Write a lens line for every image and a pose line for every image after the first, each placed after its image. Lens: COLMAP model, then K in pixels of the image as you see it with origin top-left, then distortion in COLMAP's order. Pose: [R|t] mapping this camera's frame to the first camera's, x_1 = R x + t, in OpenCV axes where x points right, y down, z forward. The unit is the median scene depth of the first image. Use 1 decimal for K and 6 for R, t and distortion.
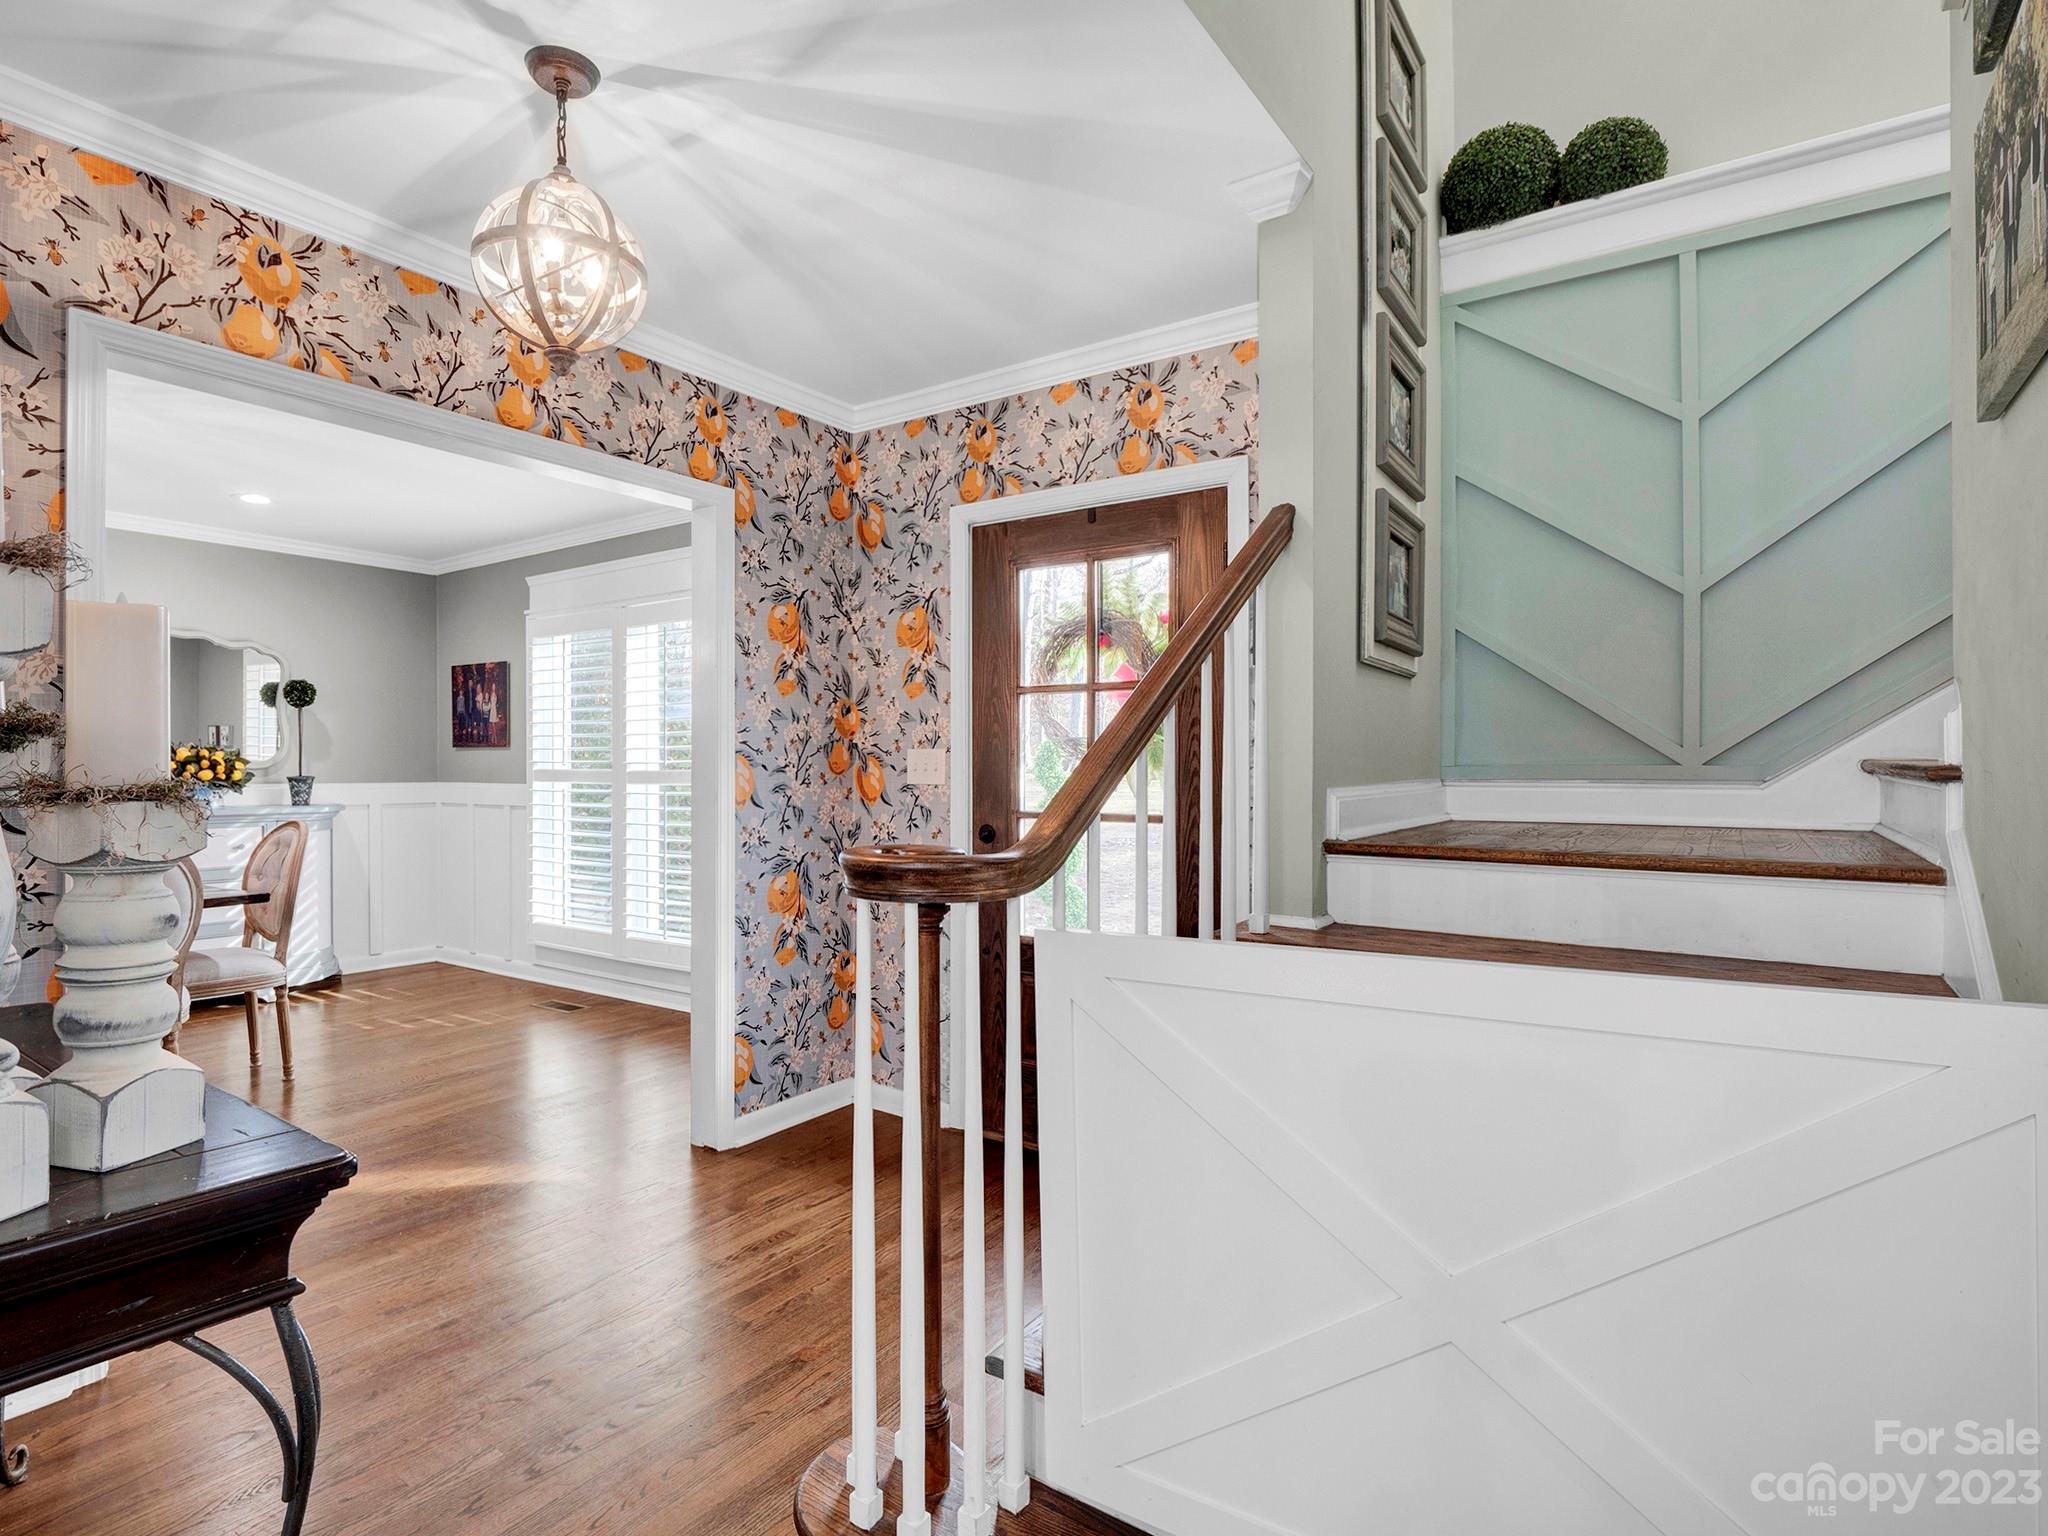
lens RADIAL K [[1008.5, 0, 1033.7], [0, 1008.5, 776.6], [0, 0, 1]] dist [-0.013980, -0.000826]
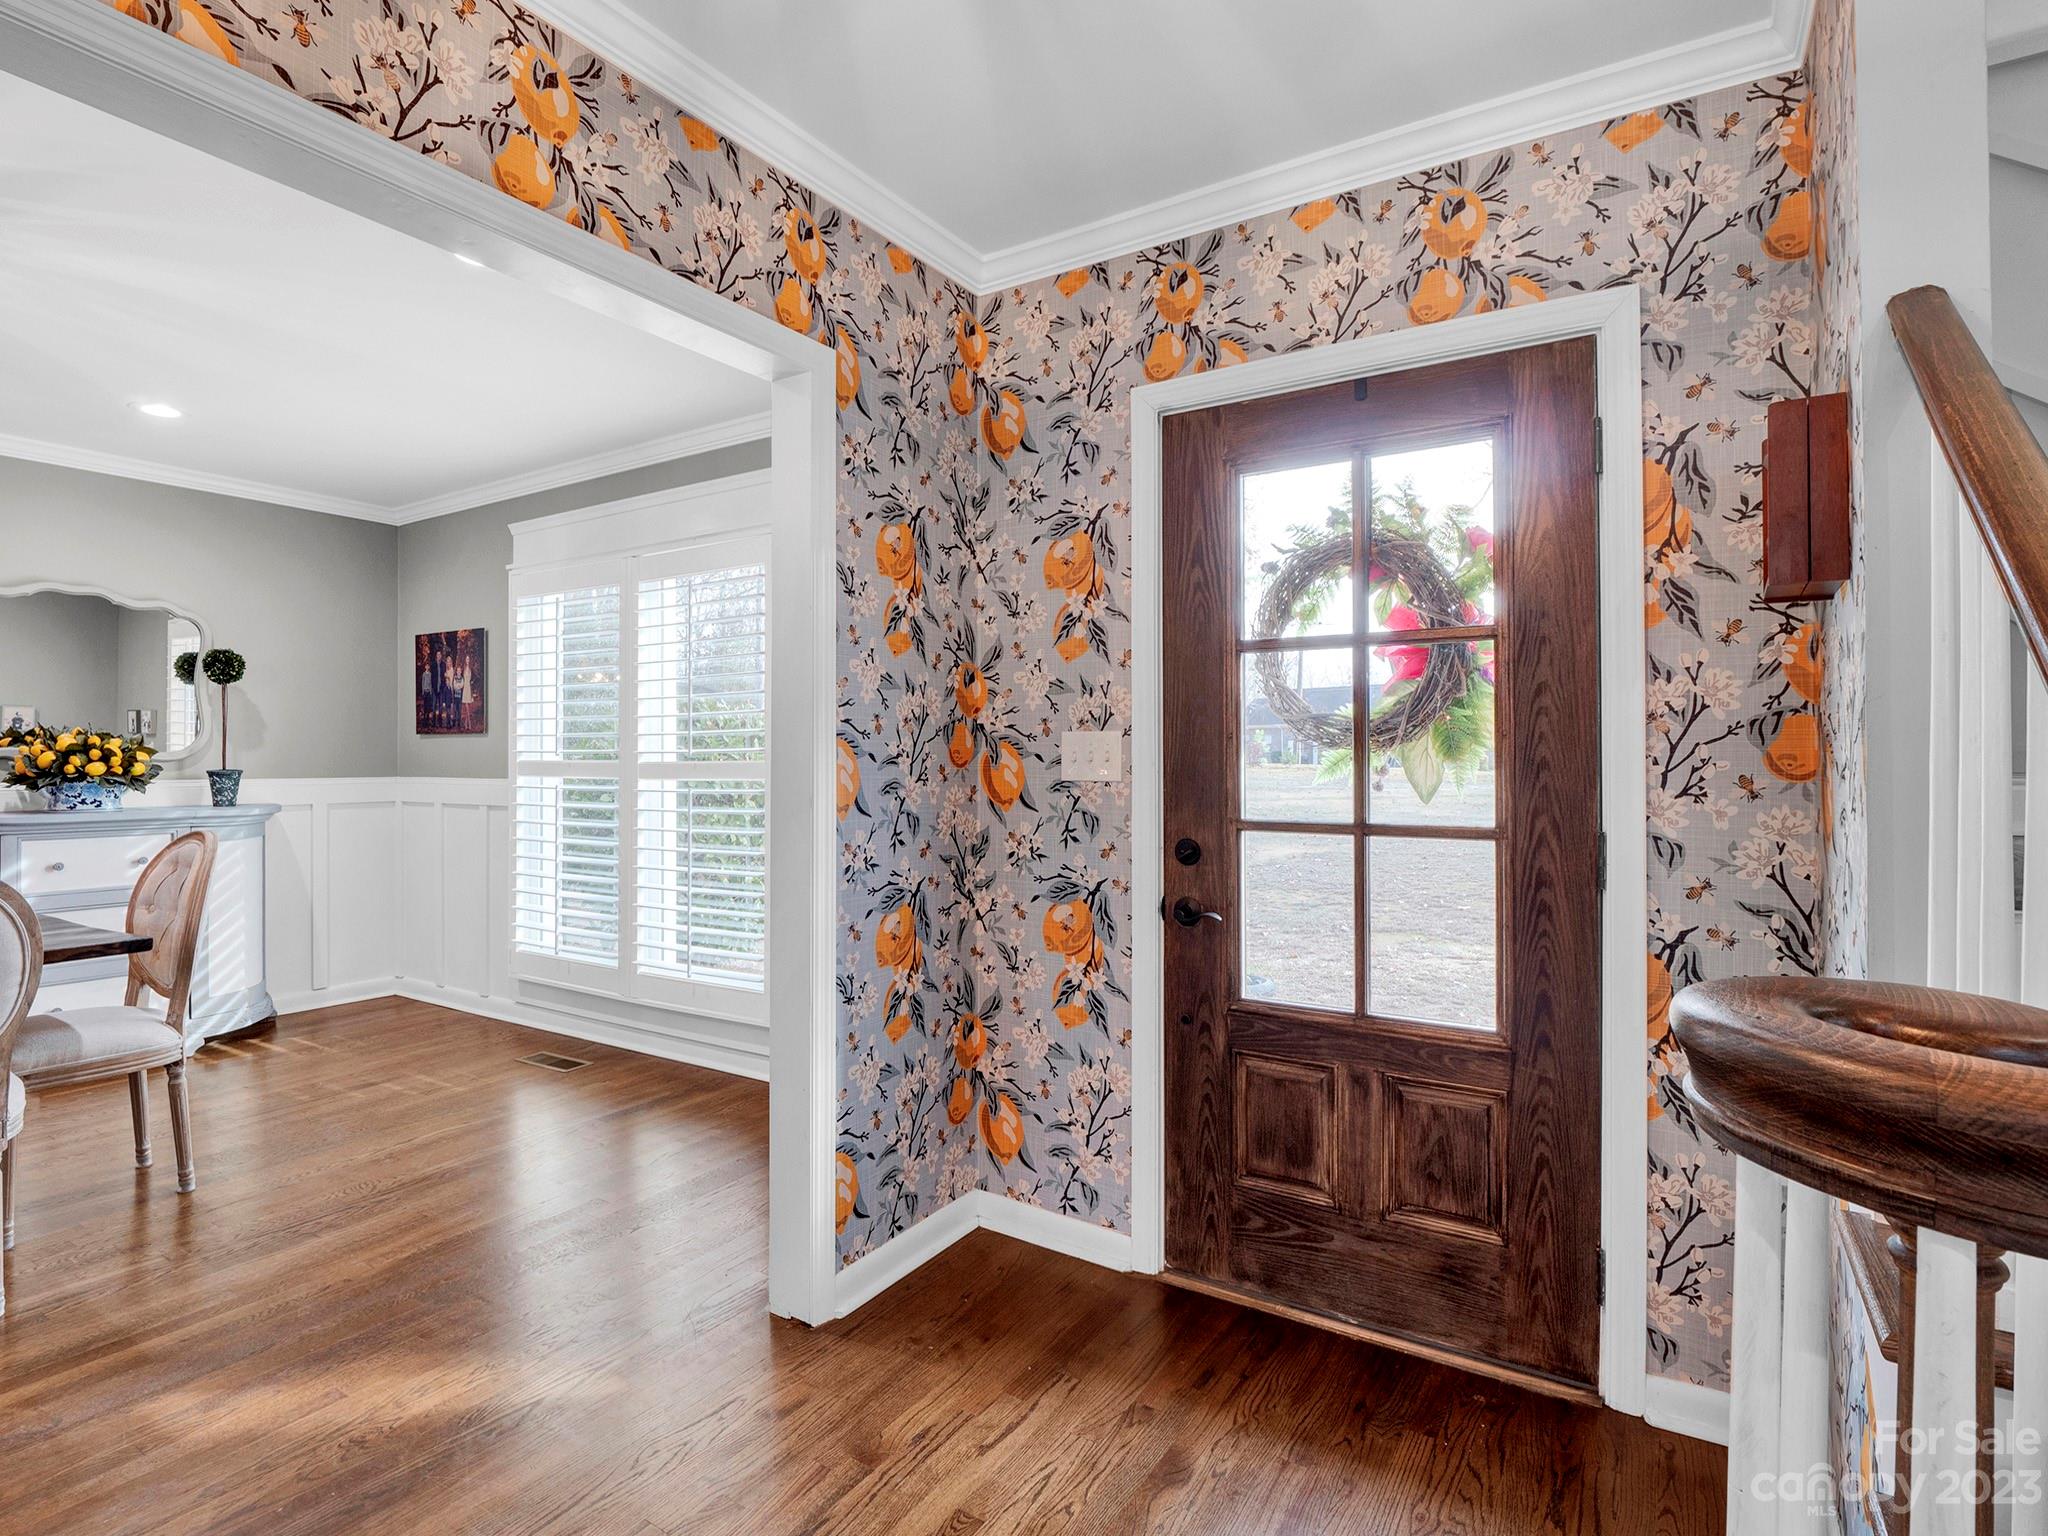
lens RADIAL K [[1008.5, 0, 1018.0], [0, 1008.5, 757.3], [0, 0, 1]] dist [-0.013980, -0.000826]
pose [[0.999875, -0.001464, 0.015743, -0.167600], [0.001628, 0.999944, -0.010439, -0.001676], [-0.015727, 0.010463, 0.999822, 0.288311]]
